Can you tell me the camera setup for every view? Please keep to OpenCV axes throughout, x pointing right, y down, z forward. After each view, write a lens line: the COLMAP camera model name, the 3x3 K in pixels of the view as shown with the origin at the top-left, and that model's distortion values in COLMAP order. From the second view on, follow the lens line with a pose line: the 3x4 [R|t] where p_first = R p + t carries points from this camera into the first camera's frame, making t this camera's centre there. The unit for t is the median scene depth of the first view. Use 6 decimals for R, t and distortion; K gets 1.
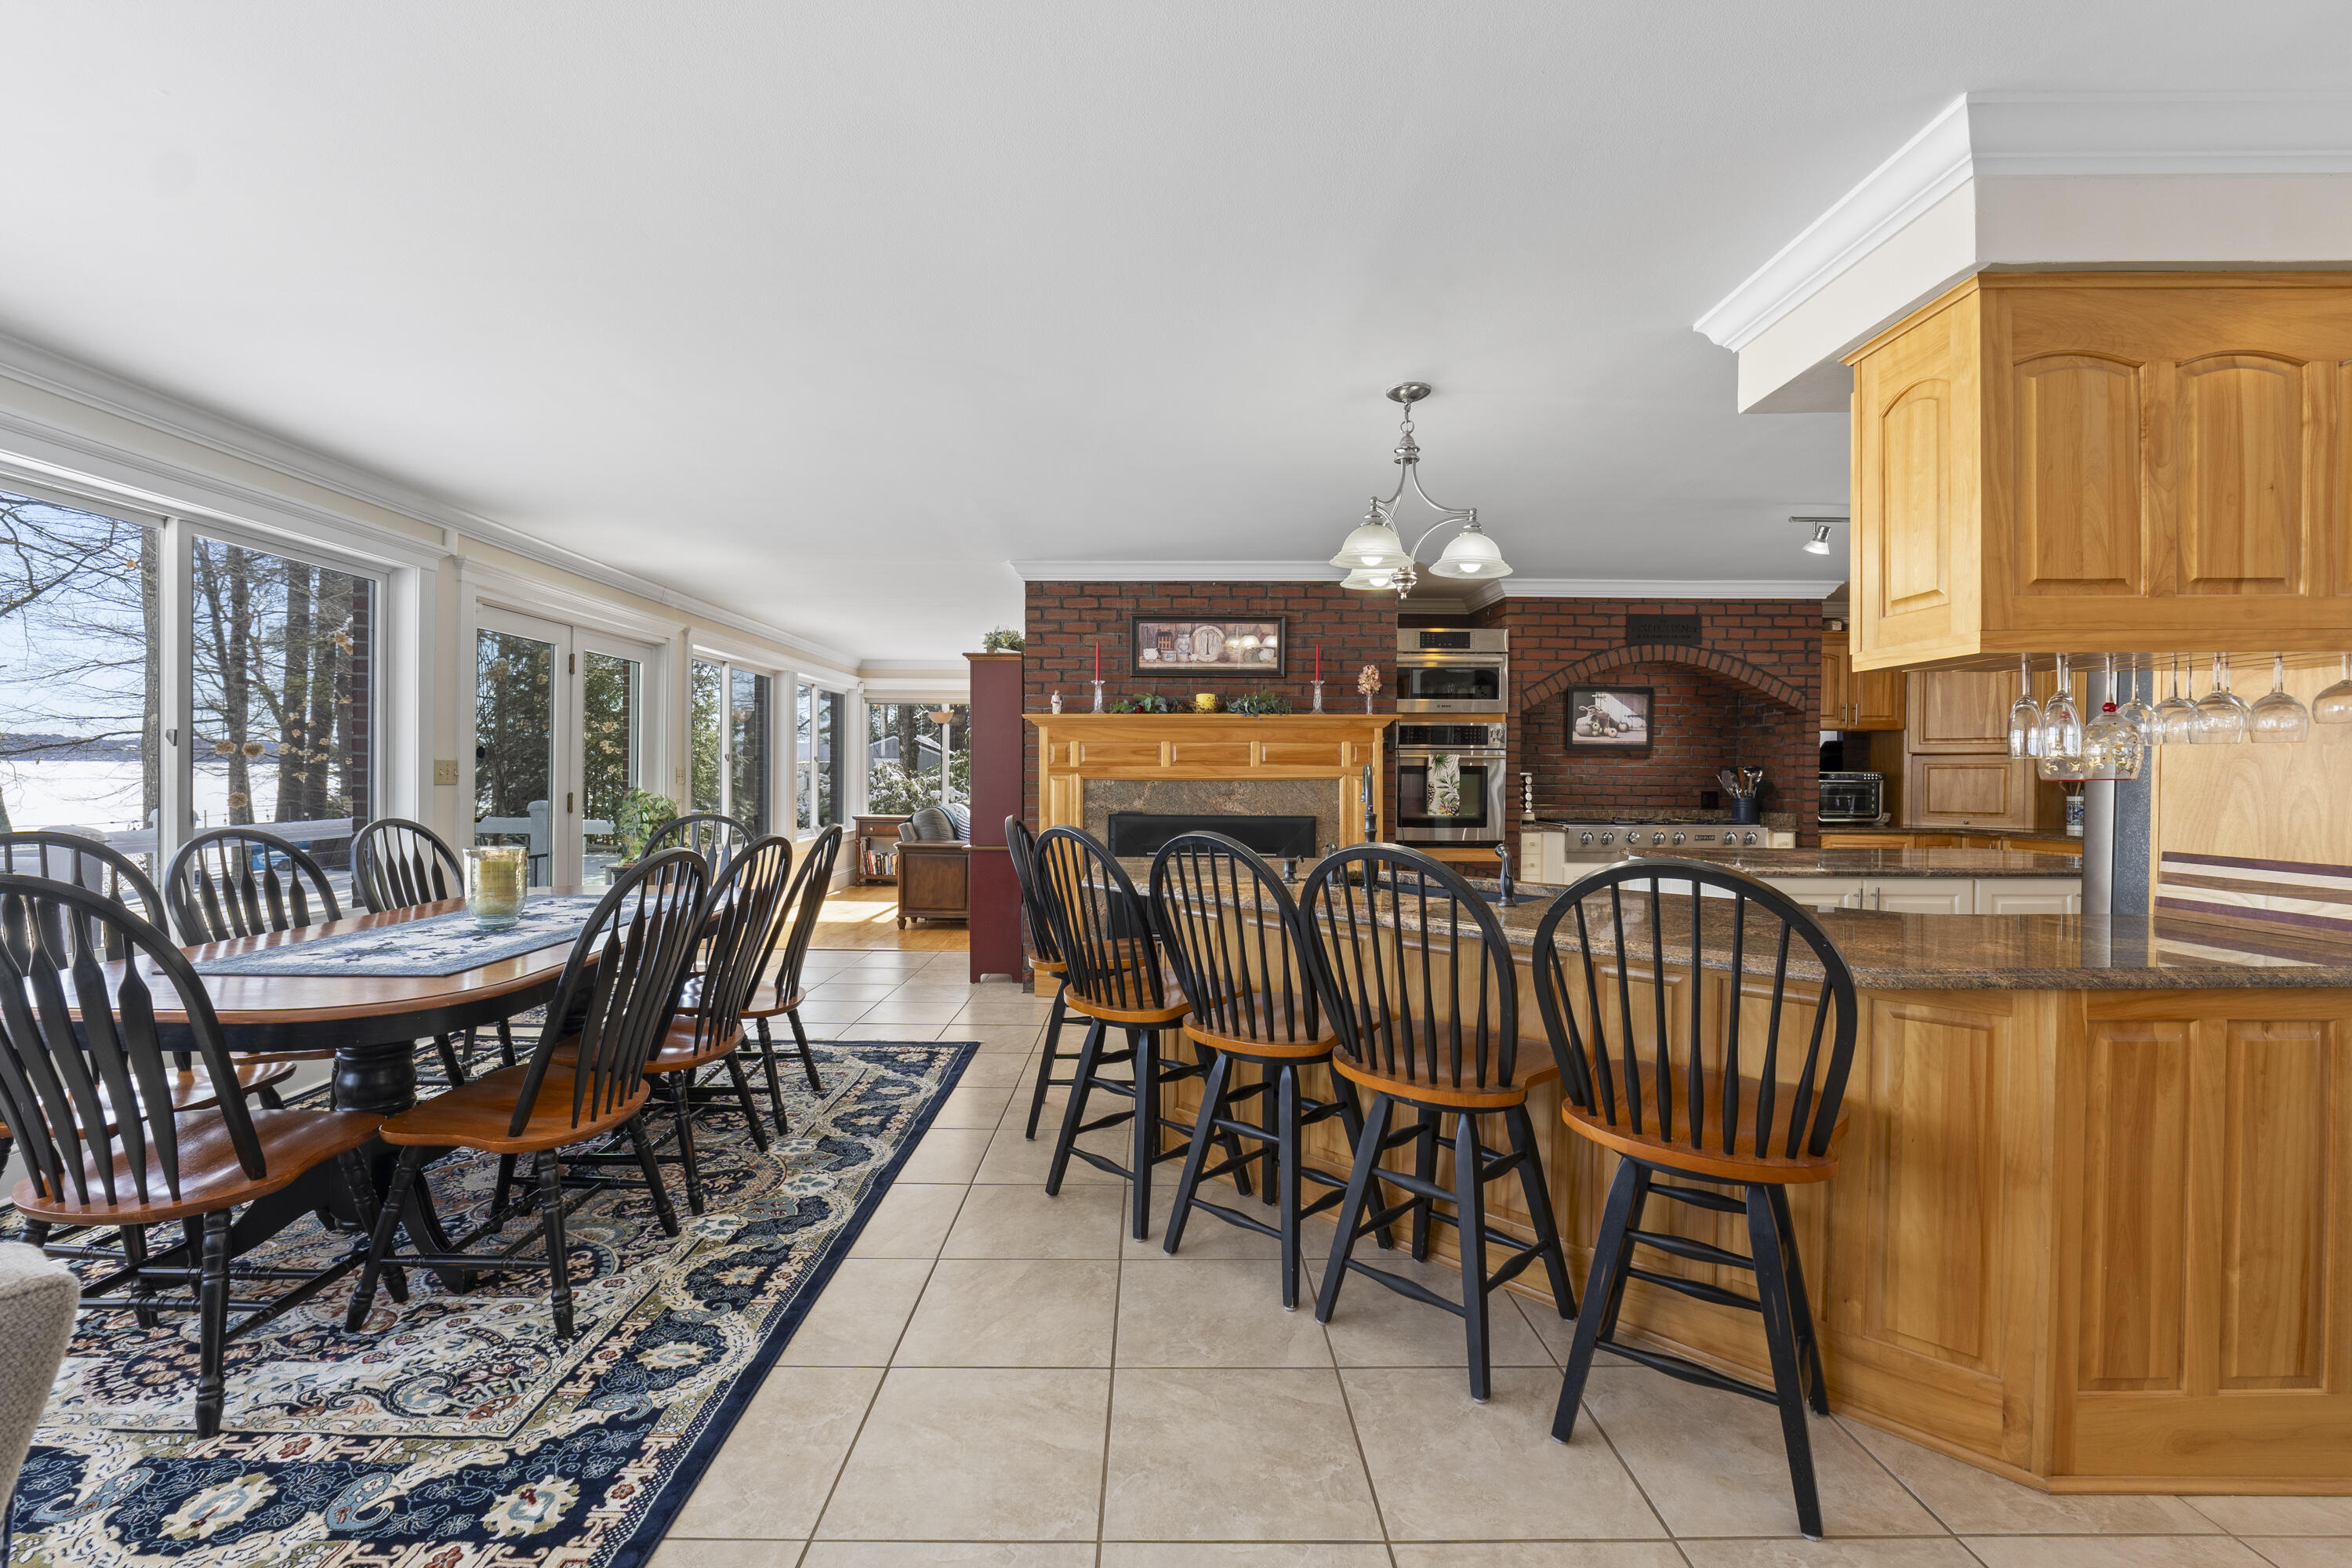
lens RADIAL K [[989.4, 0, 1161.4], [0, 989.4, 783.7], [0, 0, 1]] dist [-0.008005, 0.000180]
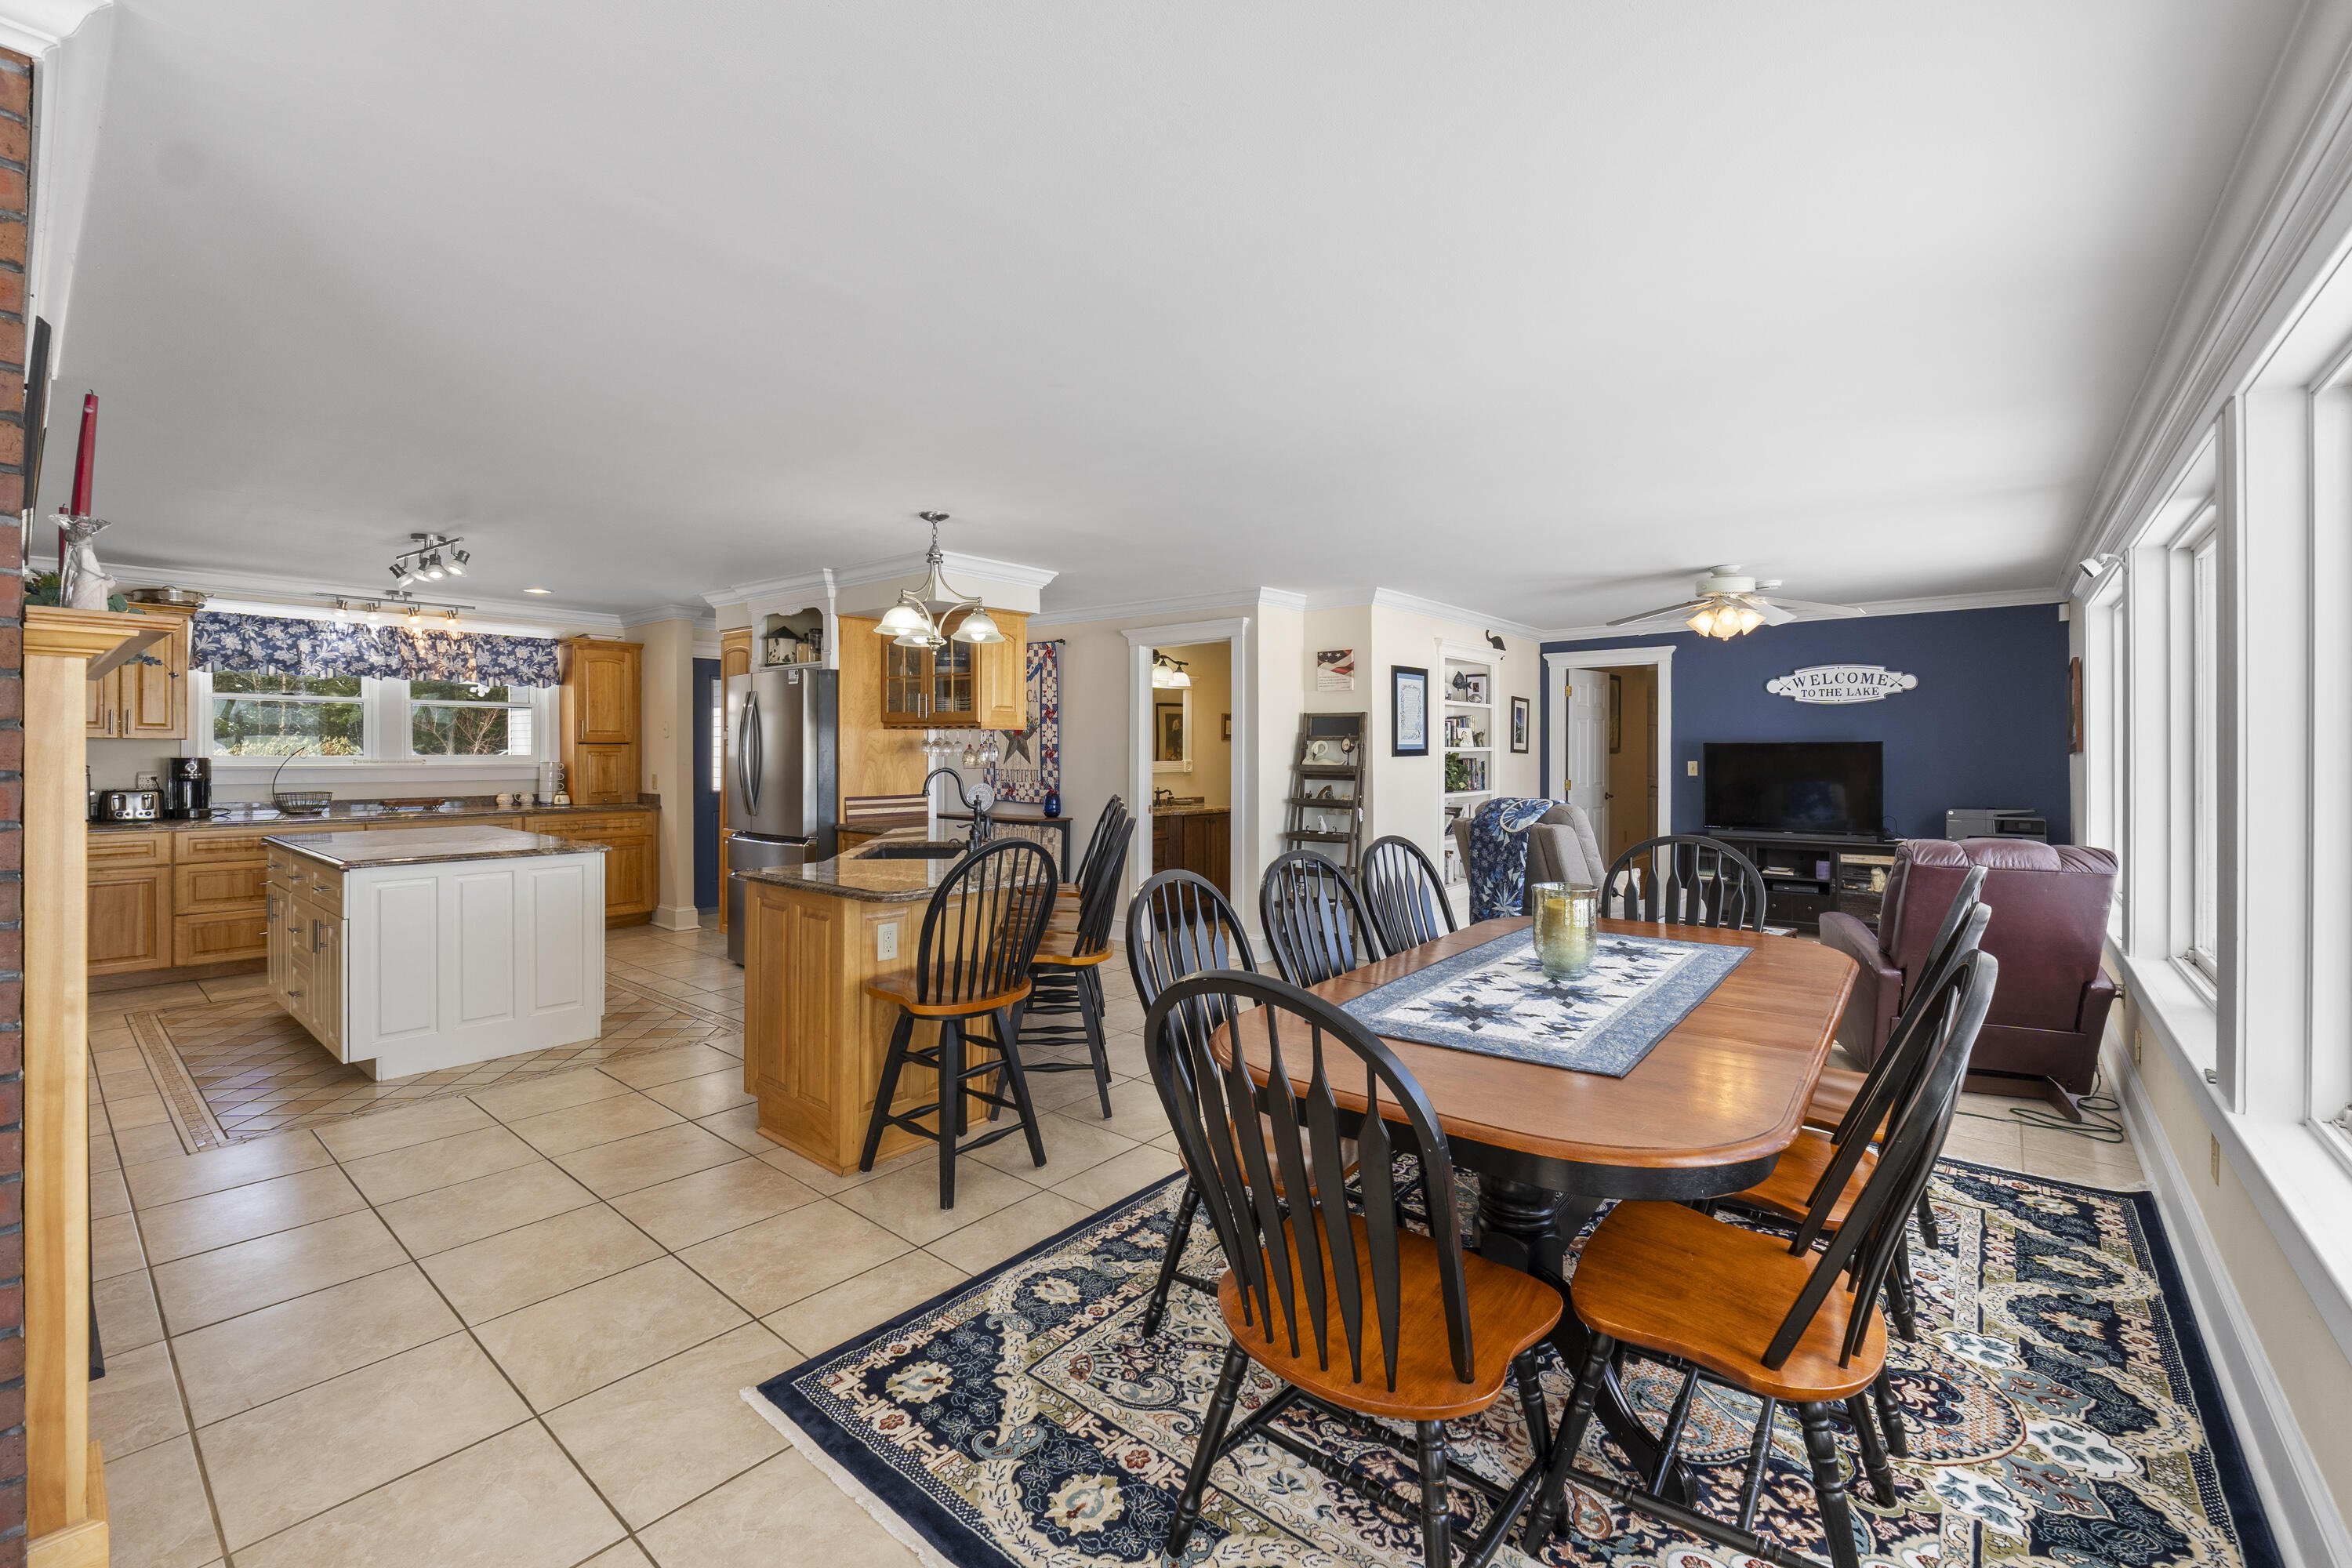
lens RADIAL K [[989.4, 0, 1164.4], [0, 989.4, 757.4], [0, 0, 1]] dist [-0.008005, 0.000180]
pose [[-0.760733, -0.012898, 0.648937, -0.517353], [-0.000391, 0.999811, 0.019414, -0.034076], [-0.649065, 0.014516, -0.760594, 1.012045]]
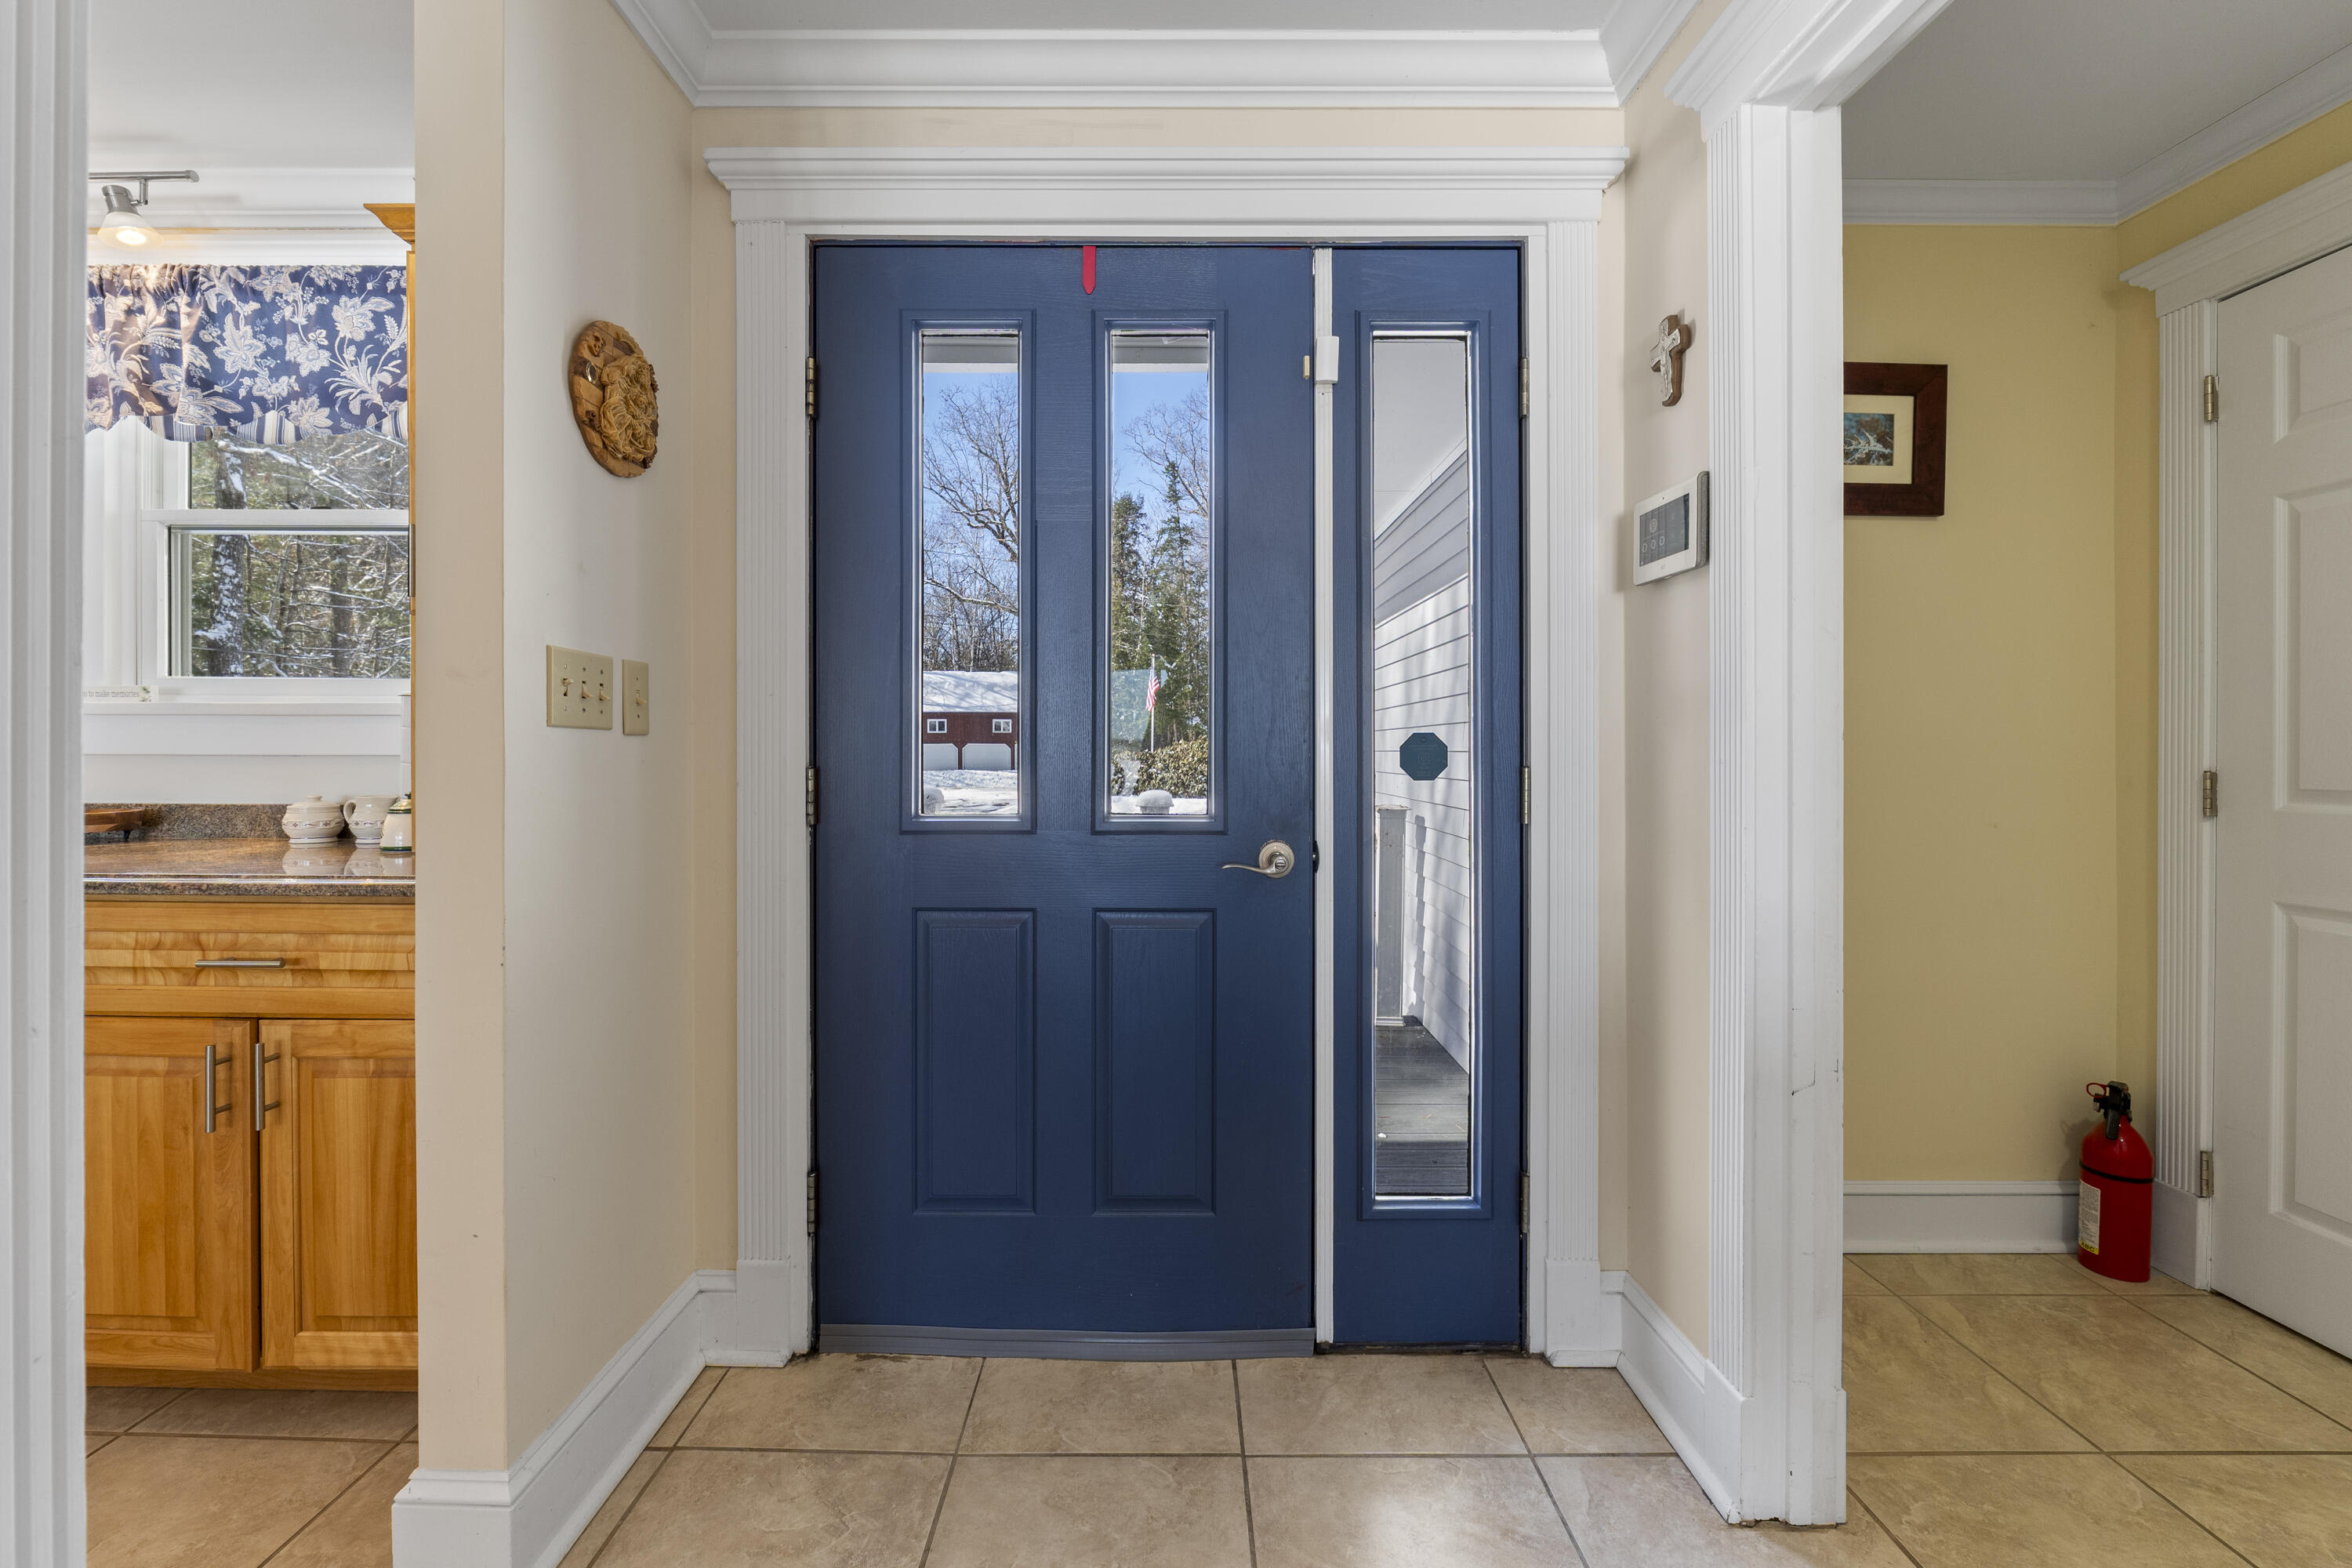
lens RADIAL K [[1036.8, 0, 1163.3], [0, 1036.8, 758.5], [0, 0, 1]] dist [-0.005485, -0.000573]
pose [[0.016887, -0.010835, 0.999799, 0.612052], [0.005317, 0.999928, 0.010746, 0.020786], [-0.999843, 0.005134, 0.016944, 0.230405]]
